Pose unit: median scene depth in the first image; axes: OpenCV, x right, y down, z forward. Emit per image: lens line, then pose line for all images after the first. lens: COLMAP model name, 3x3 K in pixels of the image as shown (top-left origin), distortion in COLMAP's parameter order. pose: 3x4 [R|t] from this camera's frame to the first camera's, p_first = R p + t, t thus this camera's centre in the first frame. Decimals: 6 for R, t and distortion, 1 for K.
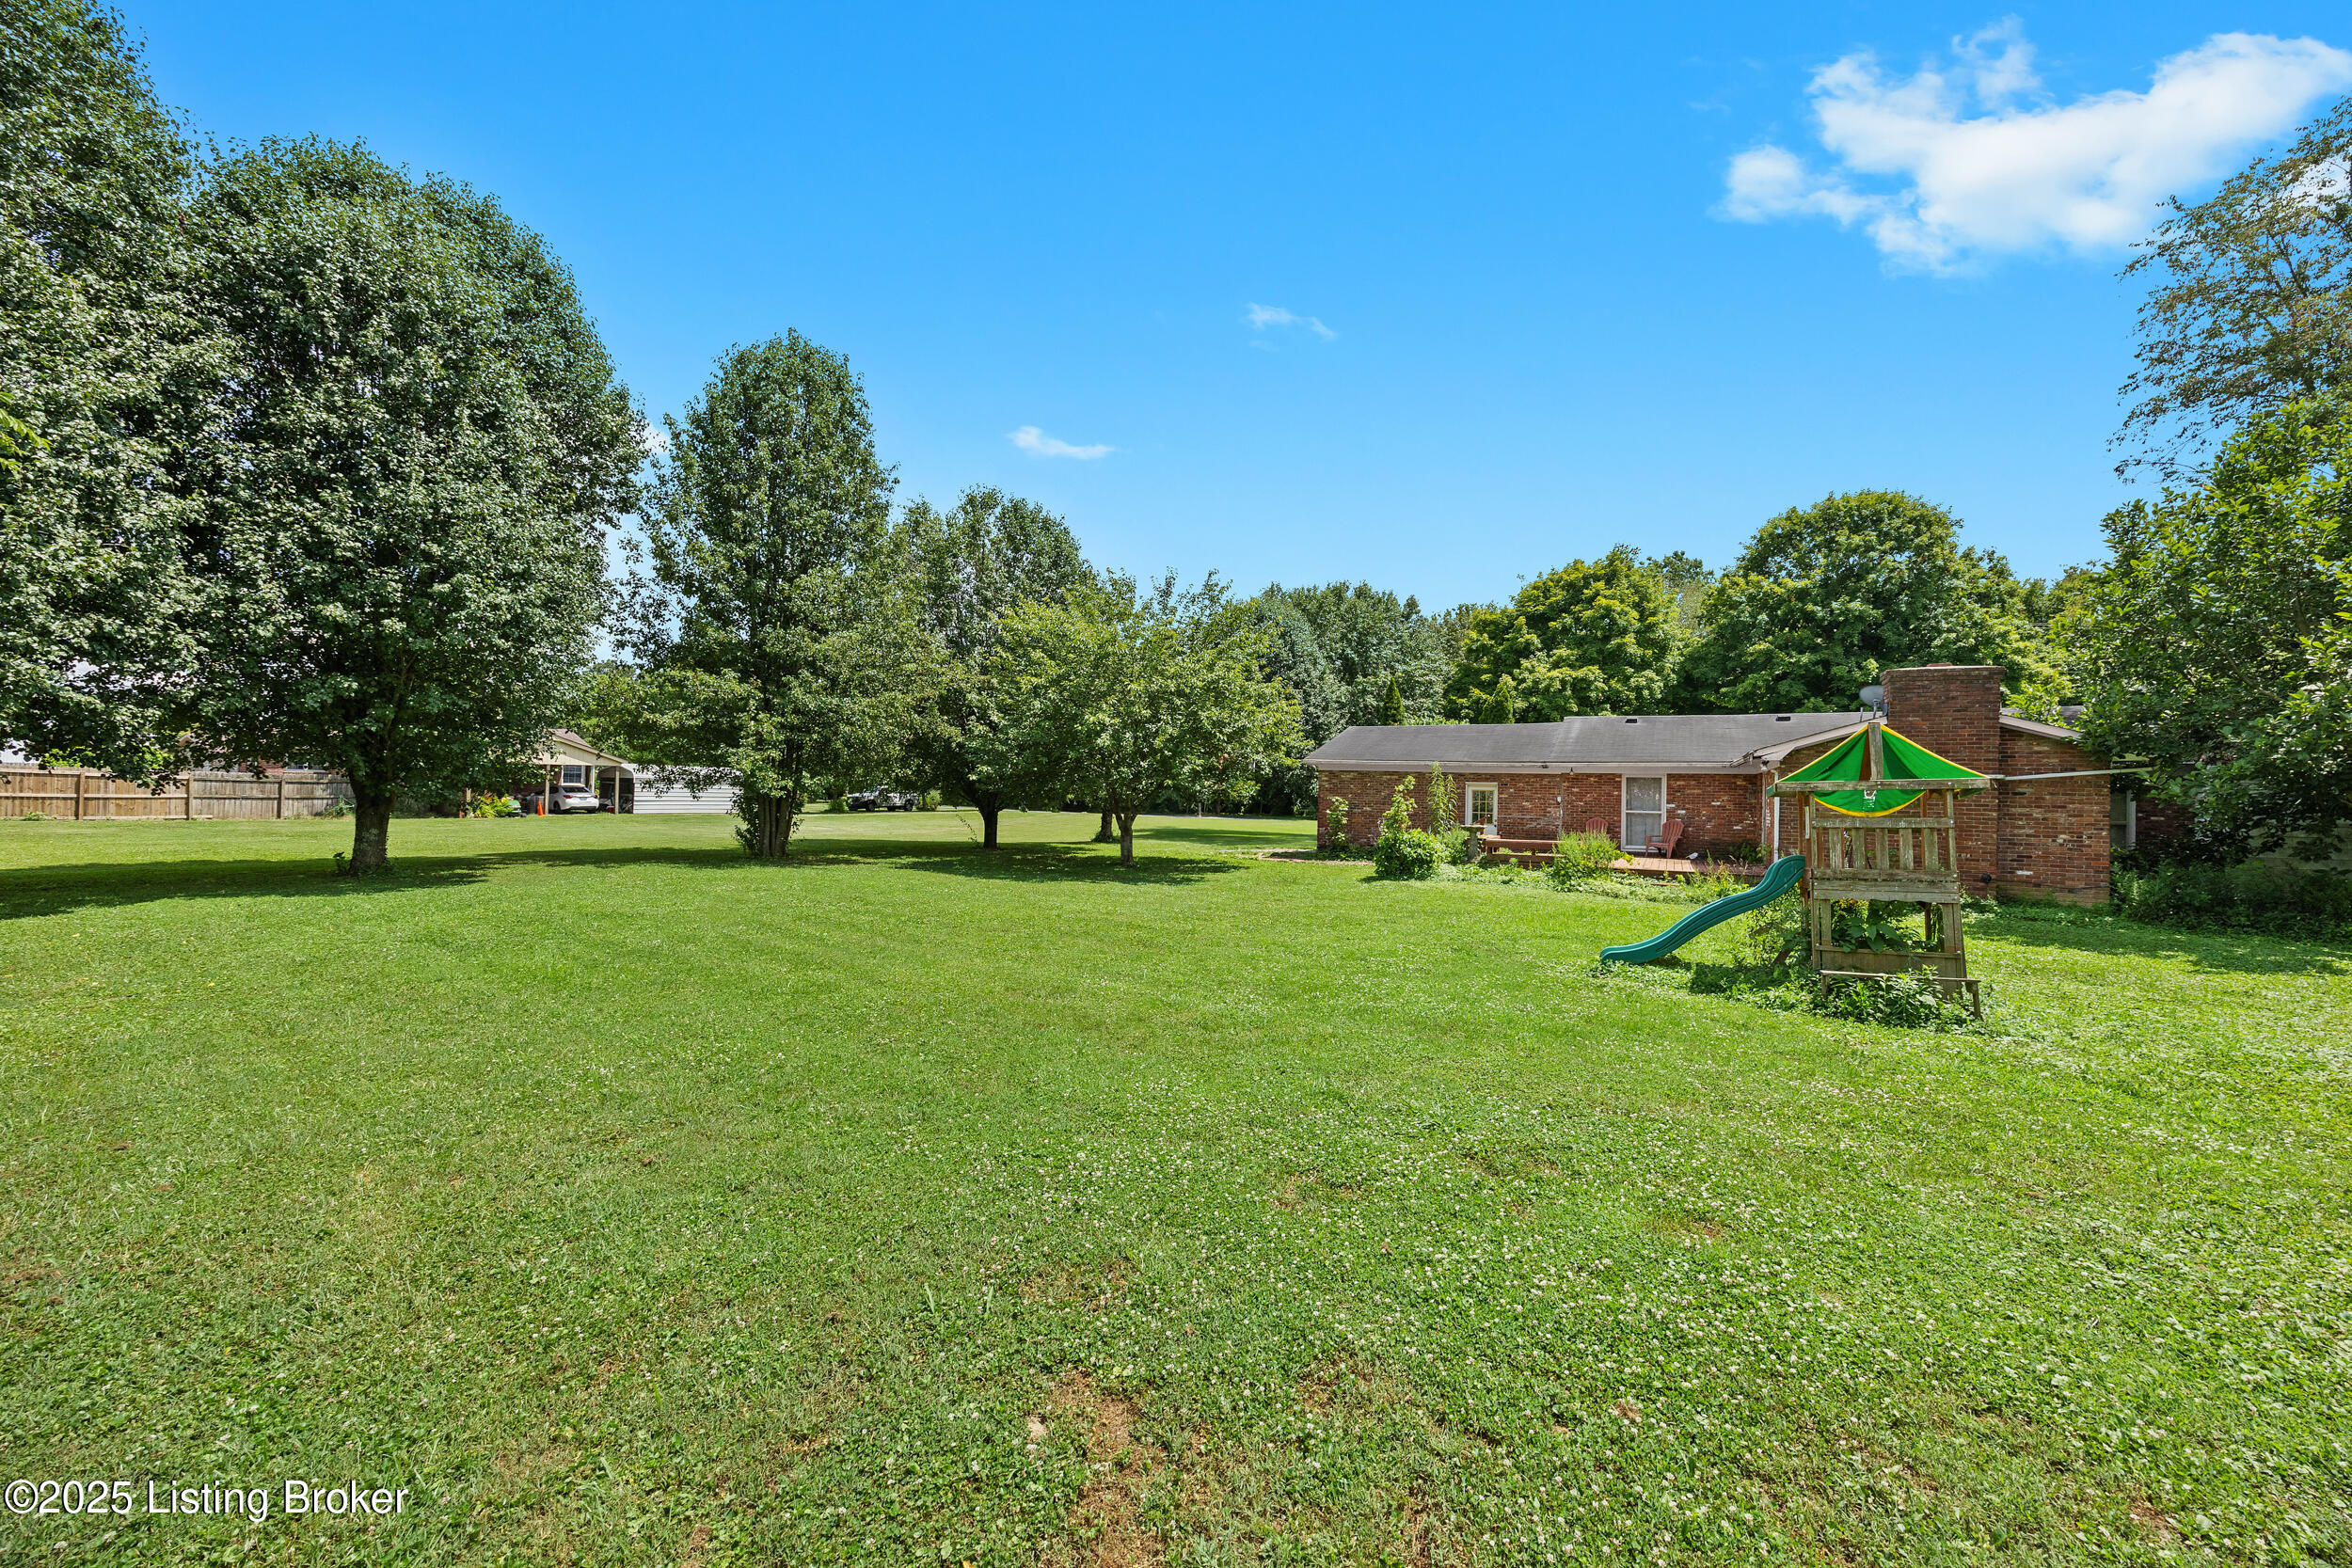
lens RADIAL K [[909.2, 0, 1168.1], [0, 909.2, 773.1], [0, 0, 1]] dist [-0.012907, 0.000100]
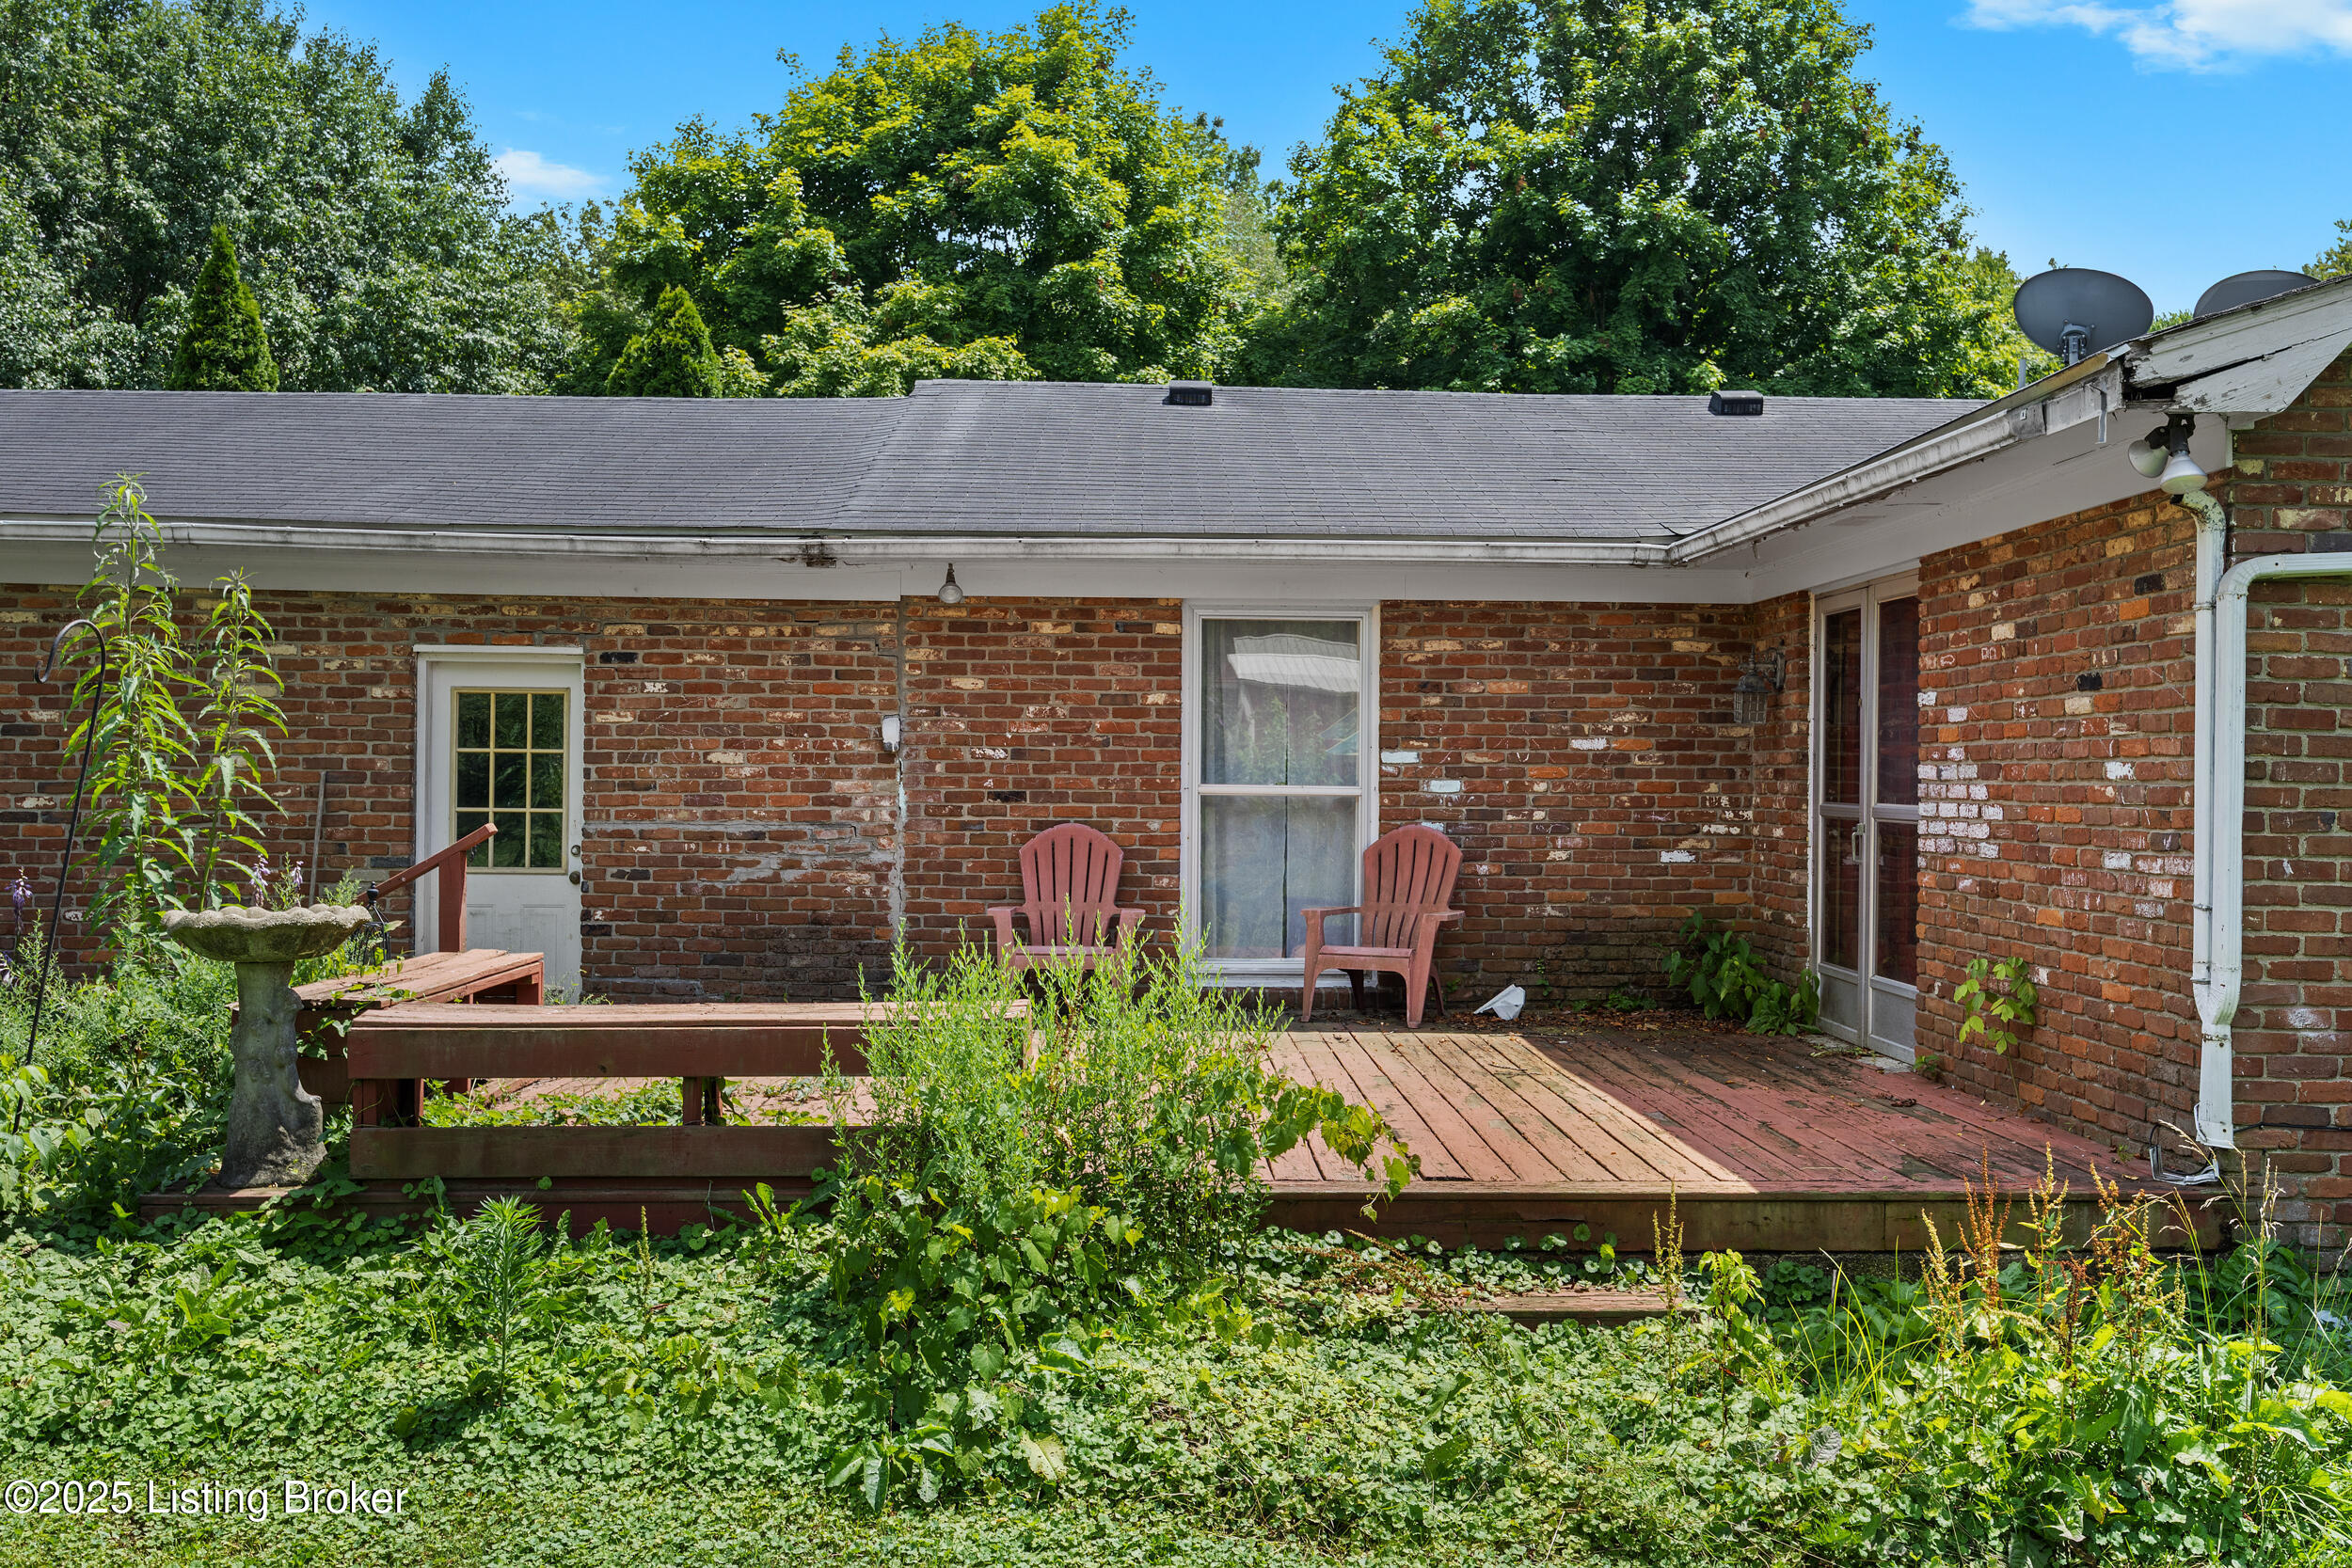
lens RADIAL K [[2240.7, 0, 1192.2], [0, 2240.7, 765.5], [0, 0, 1]] dist [0.001445, 0.000000]
pose [[0.861458, -0.011445, 0.507701, 0.139967], [-0.000326, 0.999733, 0.023091, 0.014170], [-0.507829, -0.020058, 0.861224, 0.318909]]
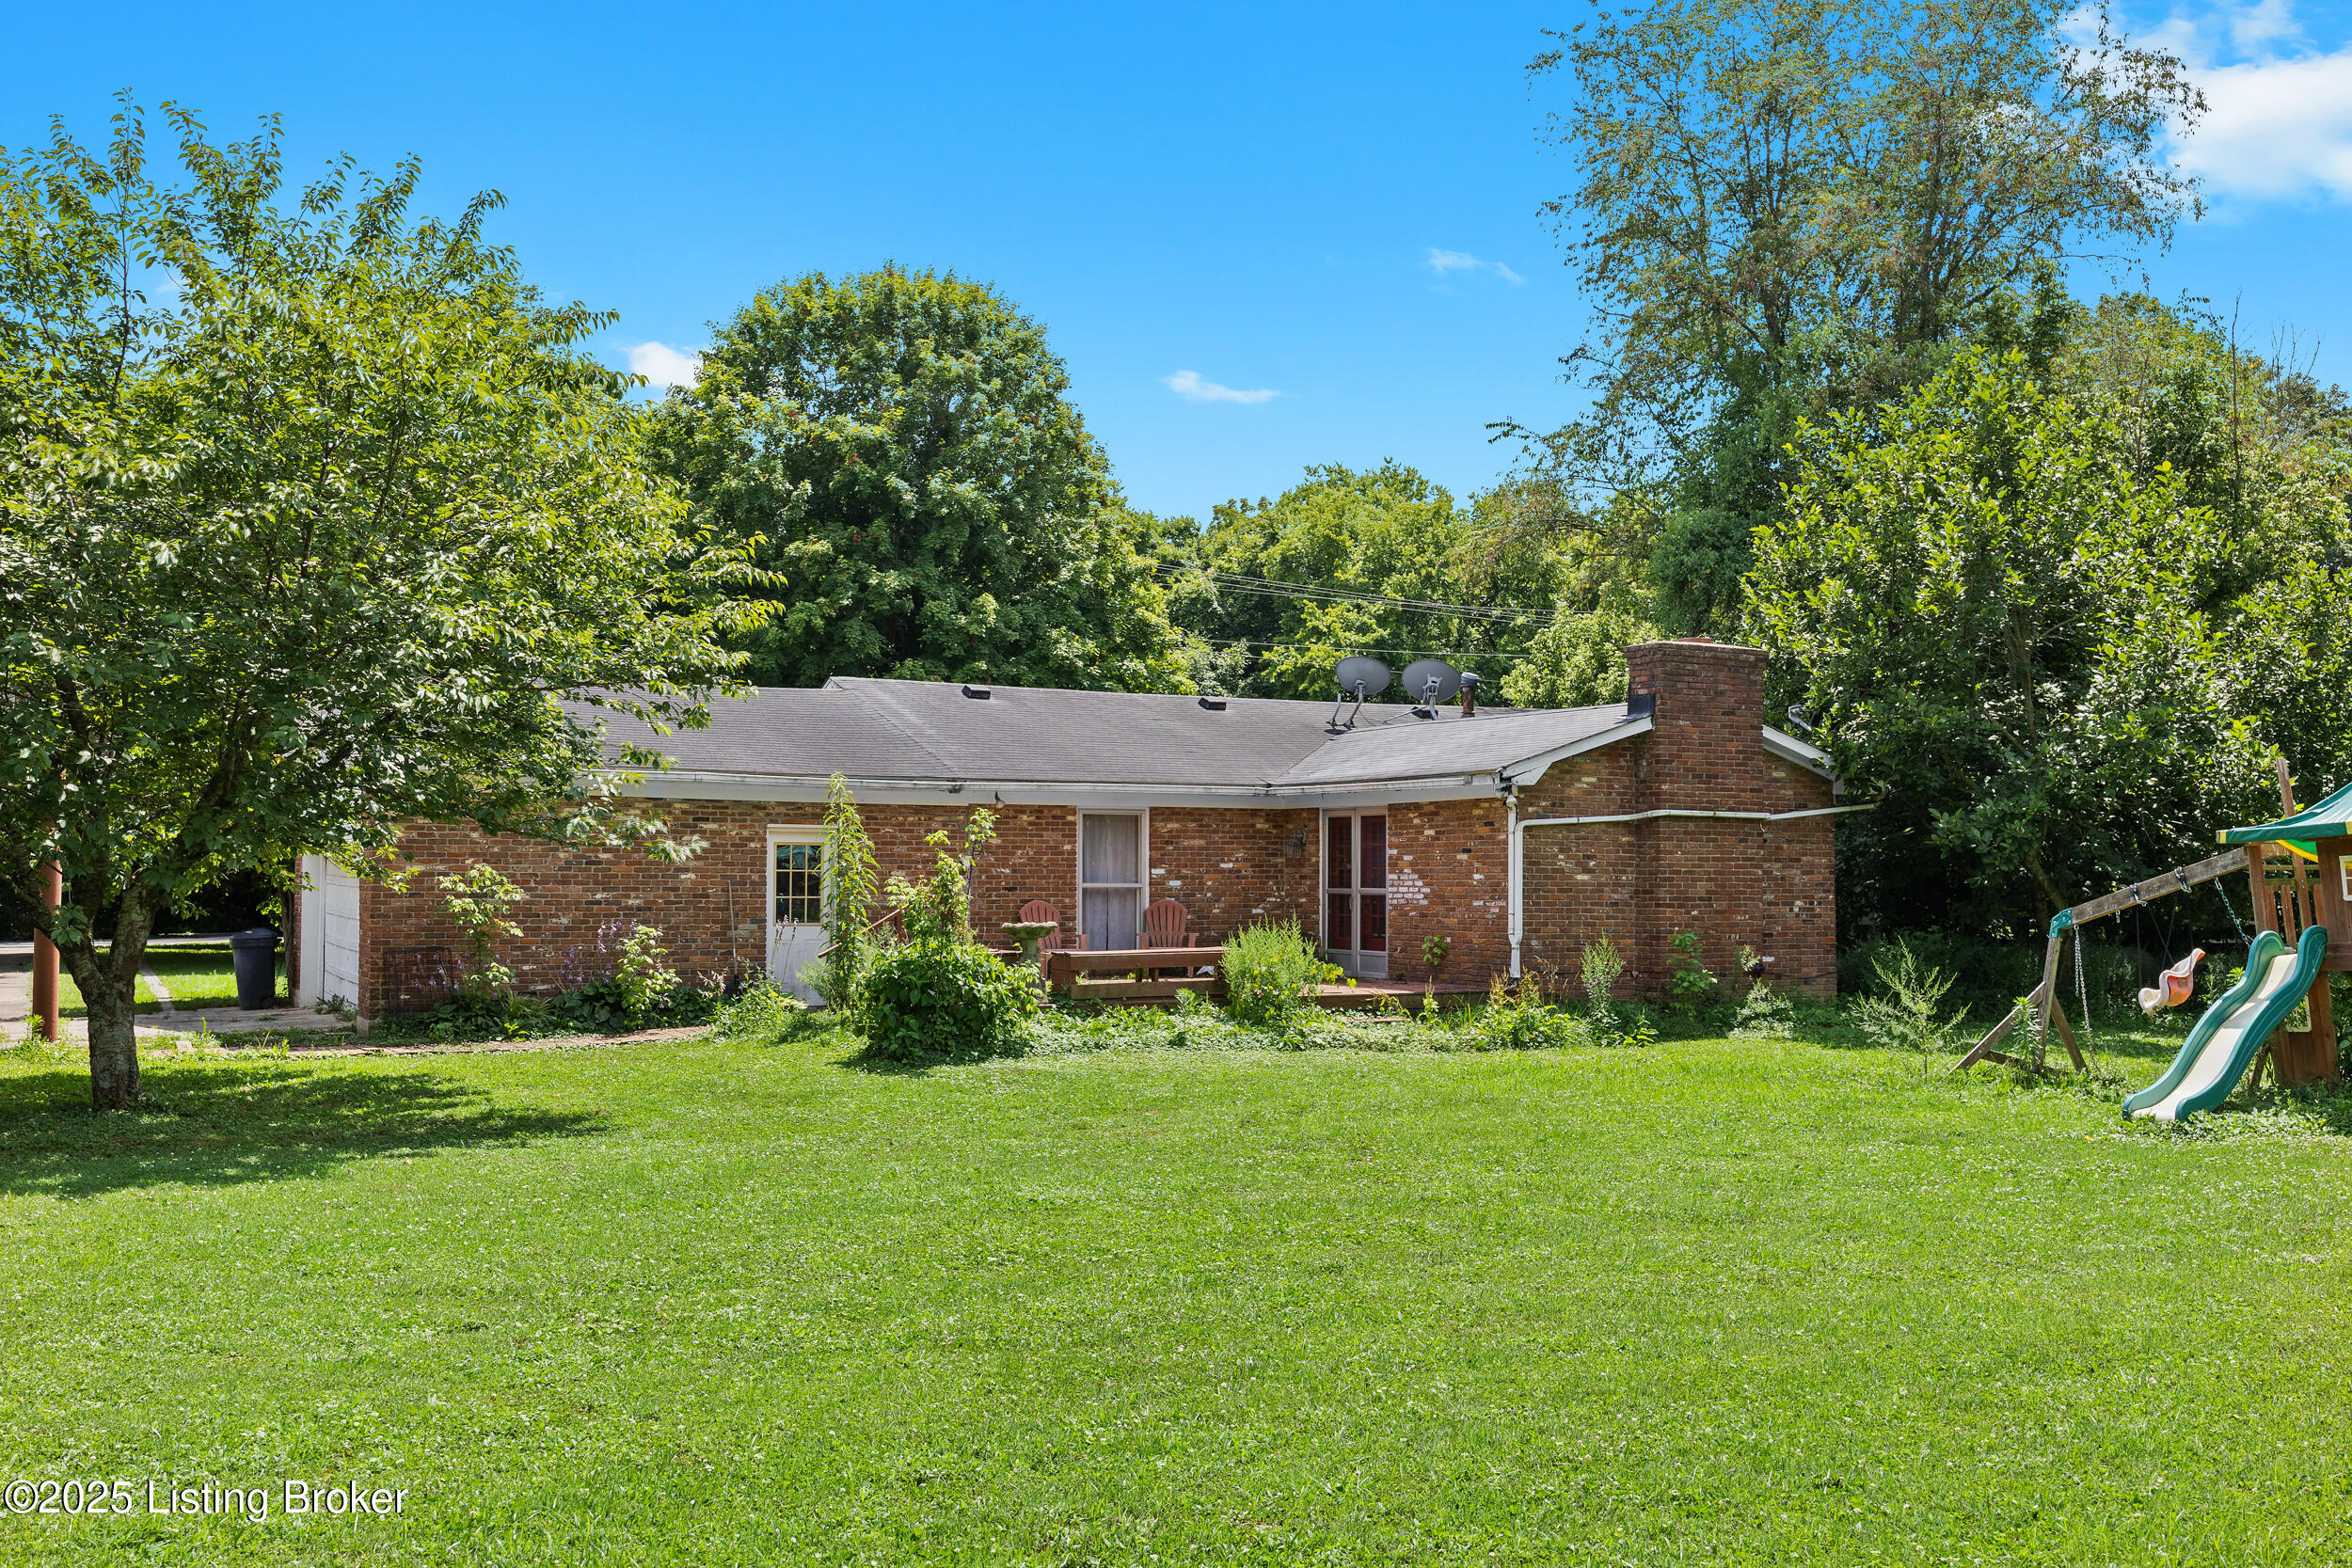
lens RADIAL K [[2240.7, 0, 1185.1], [0, 2240.7, 789.8], [0, 0, 1]] dist [0.001445, 0.000000]
pose [[0.549537, 0.012060, 0.835383, -0.251294], [-0.006672, 0.999927, -0.010047, 0.001877], [-0.835443, -0.000053, 0.549577, 0.169218]]
